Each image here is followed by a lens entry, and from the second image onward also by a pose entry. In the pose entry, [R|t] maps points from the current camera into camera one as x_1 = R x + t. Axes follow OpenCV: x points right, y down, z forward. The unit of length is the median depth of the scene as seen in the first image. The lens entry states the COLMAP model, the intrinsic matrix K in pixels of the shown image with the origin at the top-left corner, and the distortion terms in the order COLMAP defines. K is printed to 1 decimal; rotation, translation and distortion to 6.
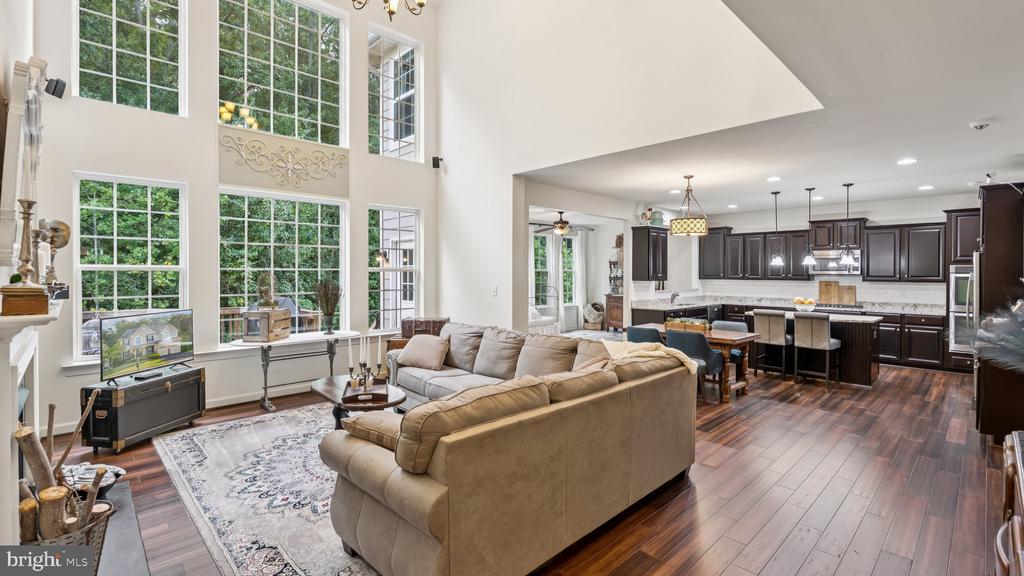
lens RADIAL K [[460.8, 0, 506.3], [0, 460.8, 275.1], [0, 0, 1]] dist [-0.005331, -0.000193]
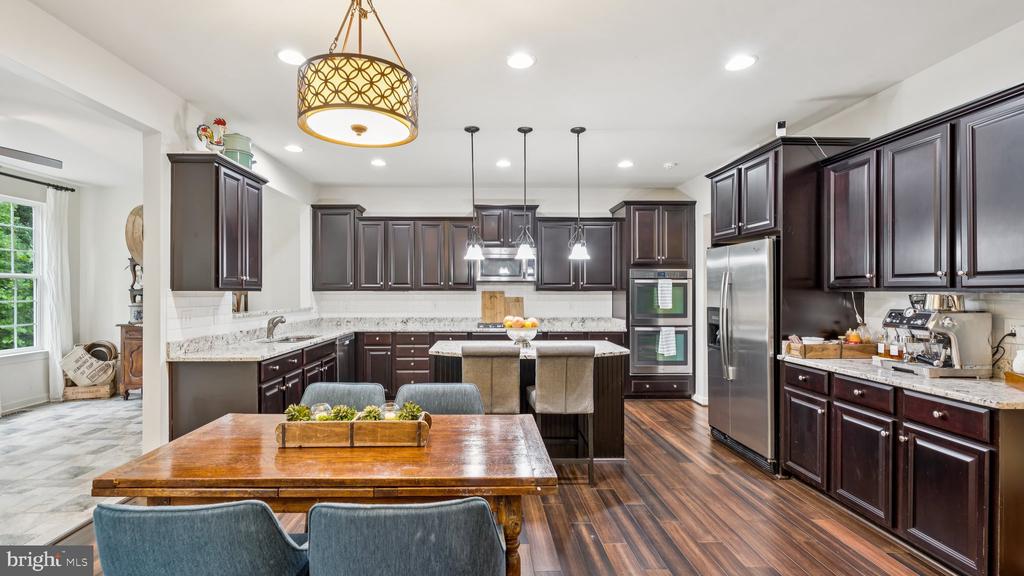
lens RADIAL K [[460.8, 0, 495.2], [0, 460.8, 290.4], [0, 0, 1]] dist [-0.005331, -0.000193]
pose [[0.665652, -0.000219, 0.746262, 0.198275], [0.007362, 0.999953, -0.006273, 0.020049], [-0.746226, 0.009670, 0.665623, 0.638250]]
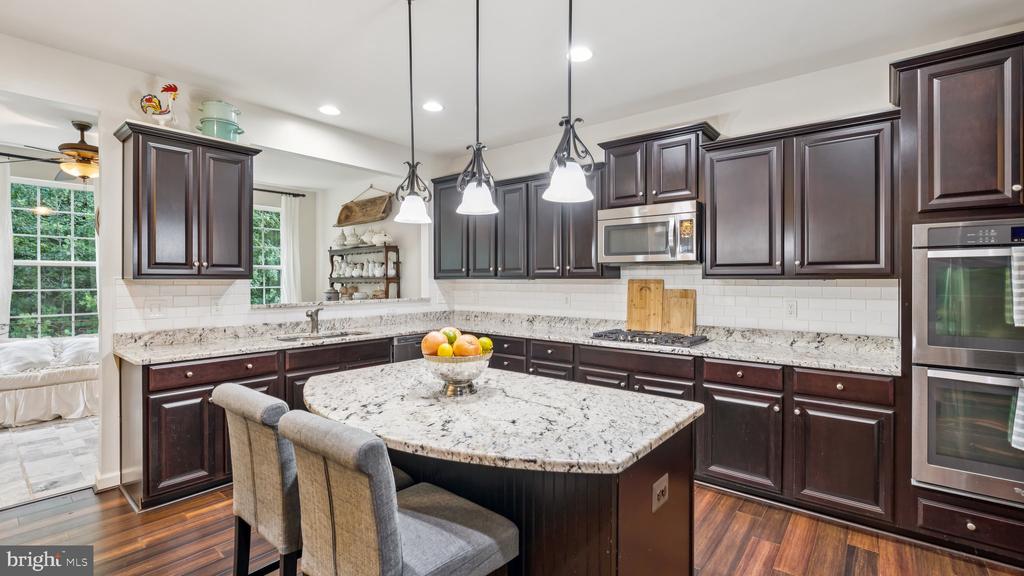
lens RADIAL K [[460.8, 0, 510.0], [0, 460.8, 280.5], [0, 0, 1]] dist [-0.005331, -0.000193]
pose [[0.991222, -0.002248, 0.132187, 0.637607], [0.003076, 0.999977, -0.006060, 0.020323], [-0.132171, 0.006413, 0.991206, 0.712179]]
